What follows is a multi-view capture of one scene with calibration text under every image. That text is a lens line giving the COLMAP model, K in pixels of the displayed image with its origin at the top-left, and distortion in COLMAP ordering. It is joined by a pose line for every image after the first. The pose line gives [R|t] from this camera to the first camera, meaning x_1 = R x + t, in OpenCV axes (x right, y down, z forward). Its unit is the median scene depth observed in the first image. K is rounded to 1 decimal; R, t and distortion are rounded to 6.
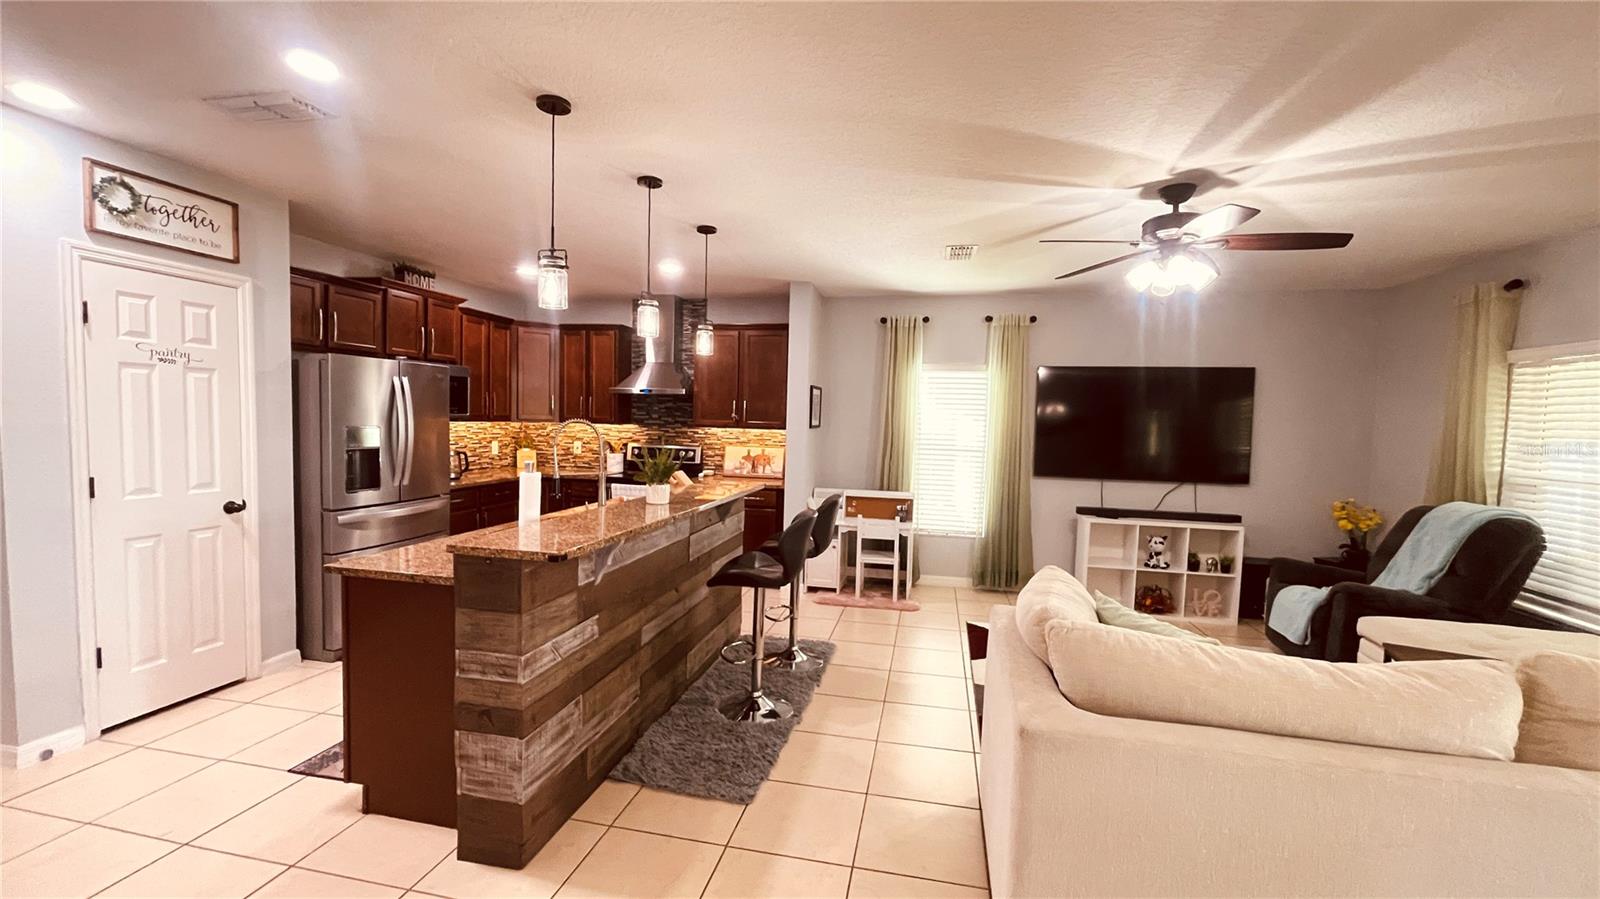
lens RADIAL K [[649.6, 0, 801.0], [0, 649.6, 456.0], [0, 0, 1]] dist [-0.020584, -0.000122]
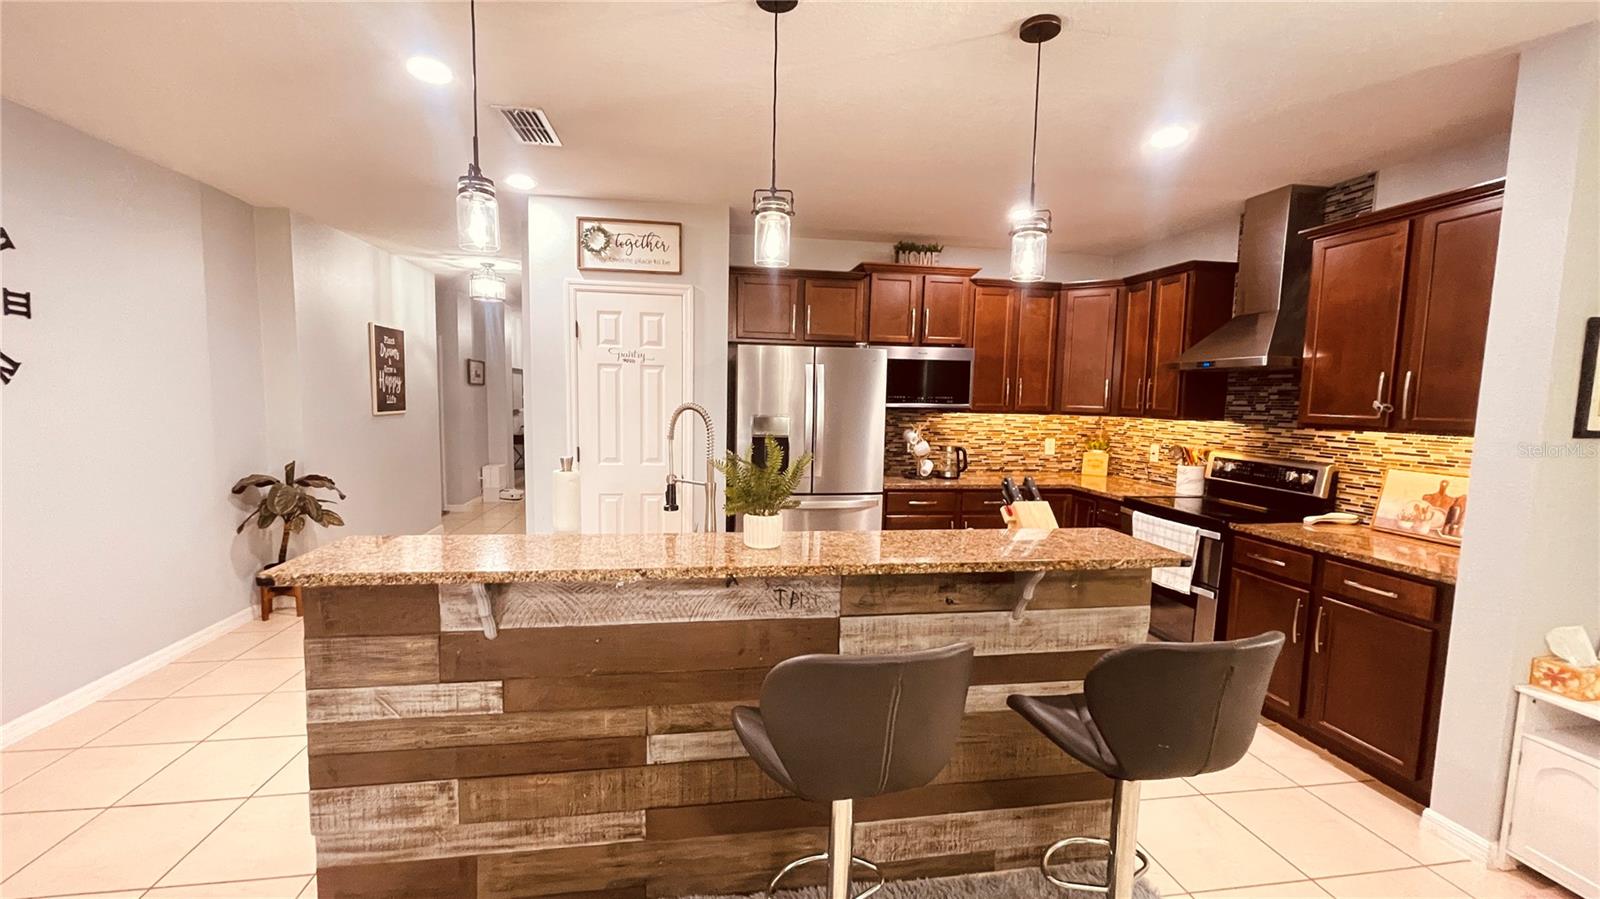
lens RADIAL K [[644.3, 0, 795.5], [0, 644.3, 456.8], [0, 0, 1]] dist [-0.018655, 0.009849]
pose [[0.355590, 0.067961, -0.932168, 0.172186], [-0.062613, 0.996845, 0.048791, -0.020052], [0.932542, 0.041016, 0.358724, 0.422561]]
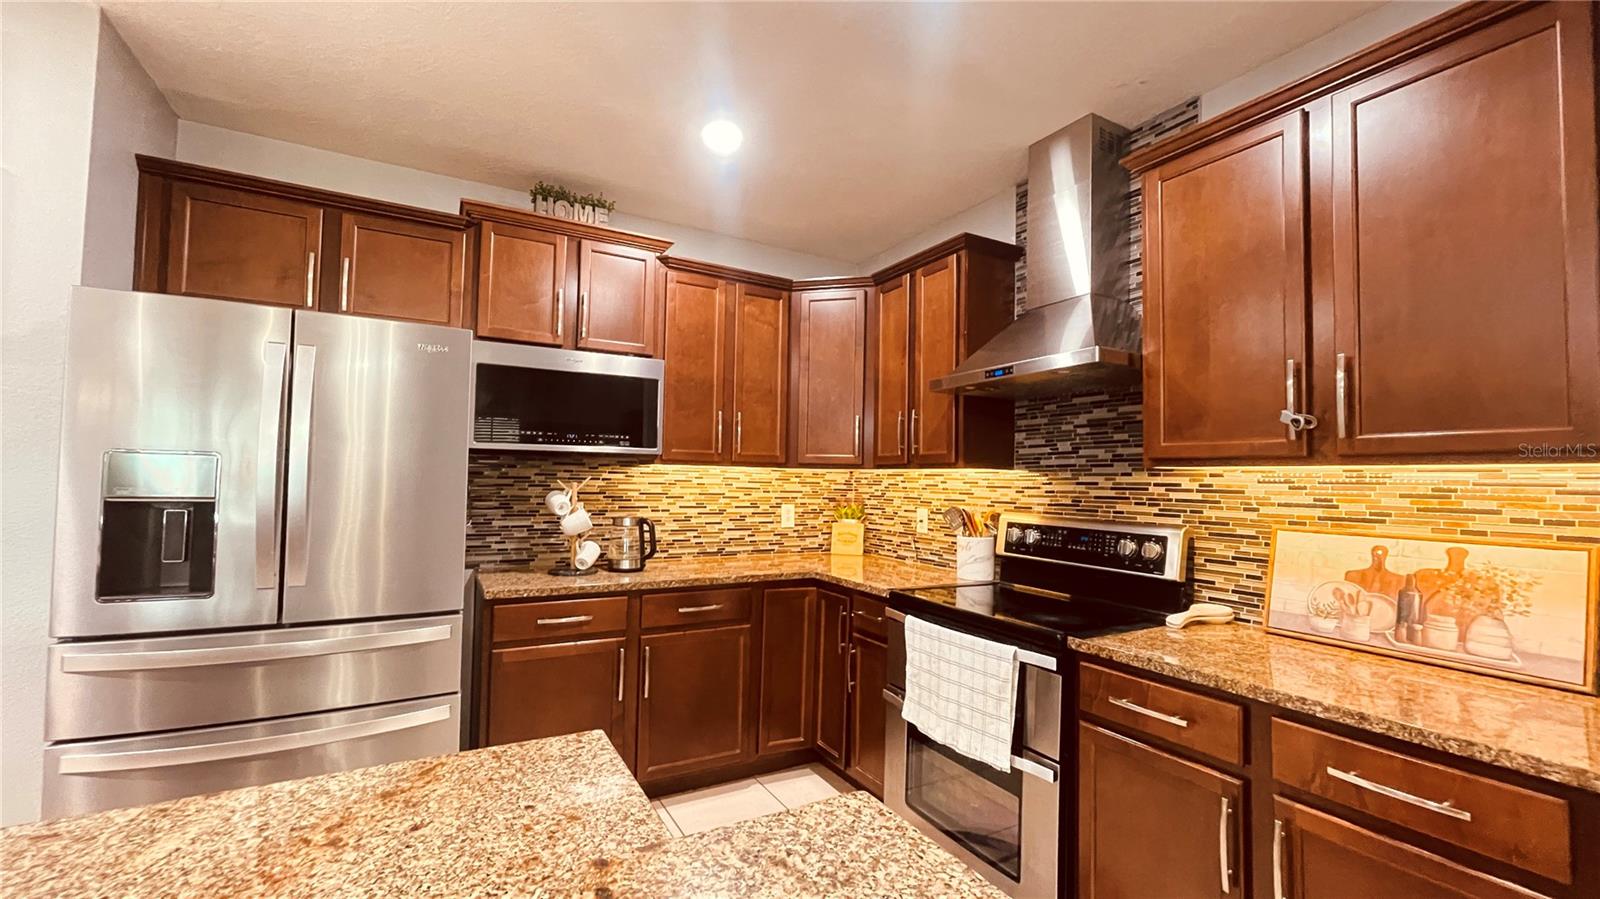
lens RADIAL K [[644.3, 0, 795.5], [0, 644.3, 456.8], [0, 0, 1]] dist [-0.018655, 0.009849]
pose [[0.654813, -0.043044, -0.754564, -0.037504], [-0.043003, 0.994638, -0.094057, -0.011971], [0.754566, 0.094038, 0.649451, 0.646929]]
